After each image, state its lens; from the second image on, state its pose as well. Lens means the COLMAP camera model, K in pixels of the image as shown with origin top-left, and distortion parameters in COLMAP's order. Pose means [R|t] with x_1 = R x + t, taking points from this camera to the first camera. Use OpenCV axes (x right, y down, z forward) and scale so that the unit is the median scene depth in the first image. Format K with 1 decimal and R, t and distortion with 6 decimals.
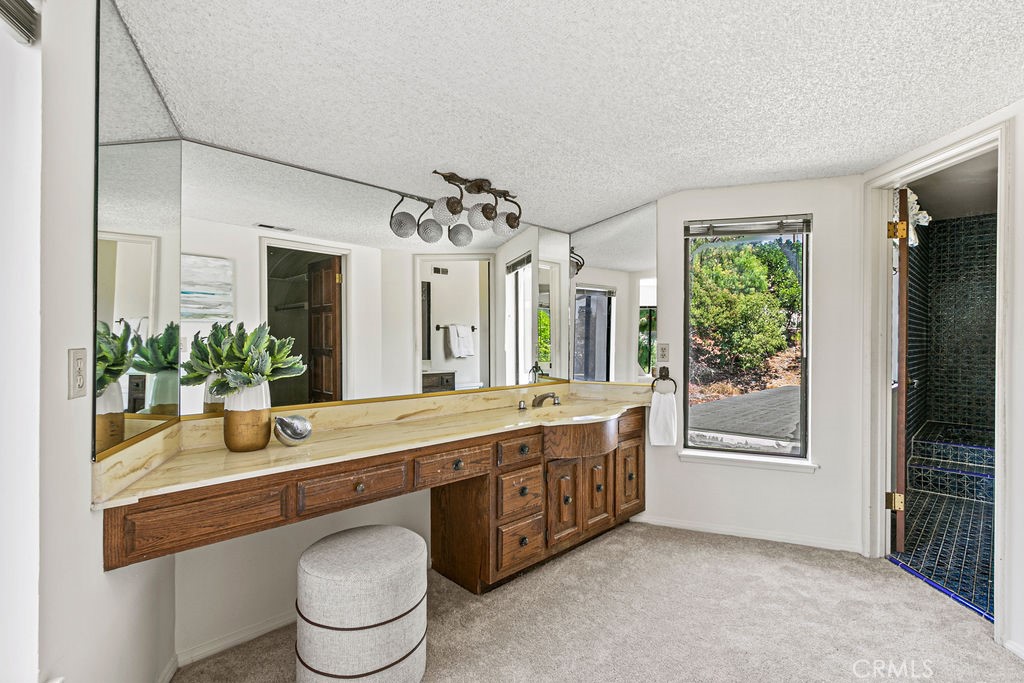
lens RADIAL K [[472.6, 0, 517.2], [0, 472.6, 338.3], [0, 0, 1]] dist [-0.000958, 0.000301]
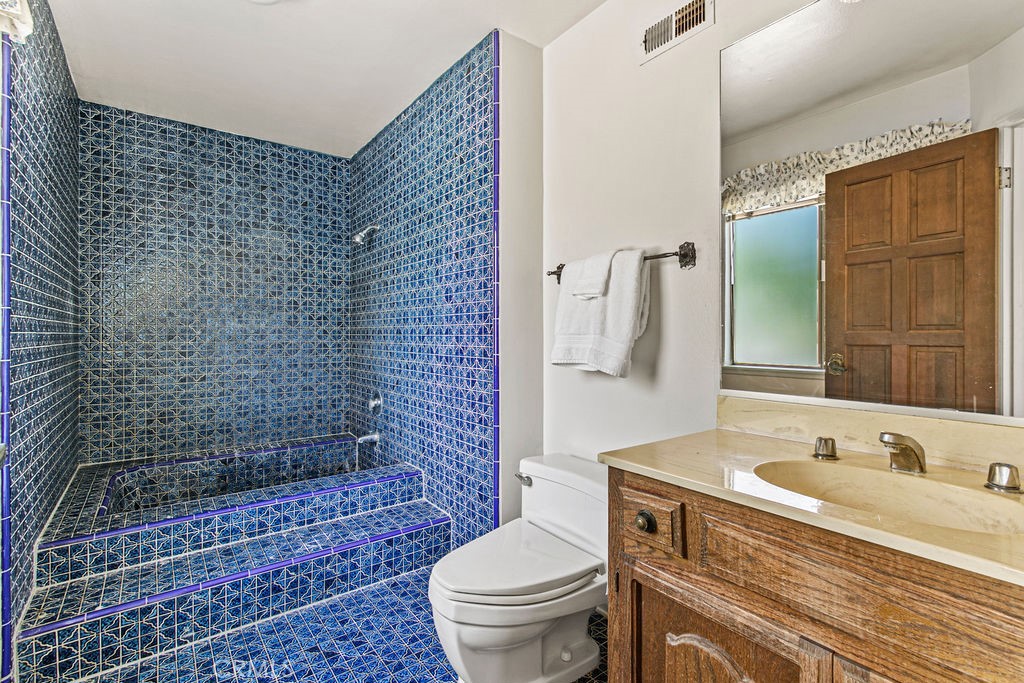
lens RADIAL K [[472.6, 0, 518.2], [0, 472.6, 338.8], [0, 0, 1]] dist [-0.000958, 0.000301]
pose [[0.120015, -0.014509, 0.992666, 0.415096], [-0.000192, 0.999893, 0.014638, 0.021398], [-0.992772, -0.001948, 0.119999, 0.459386]]
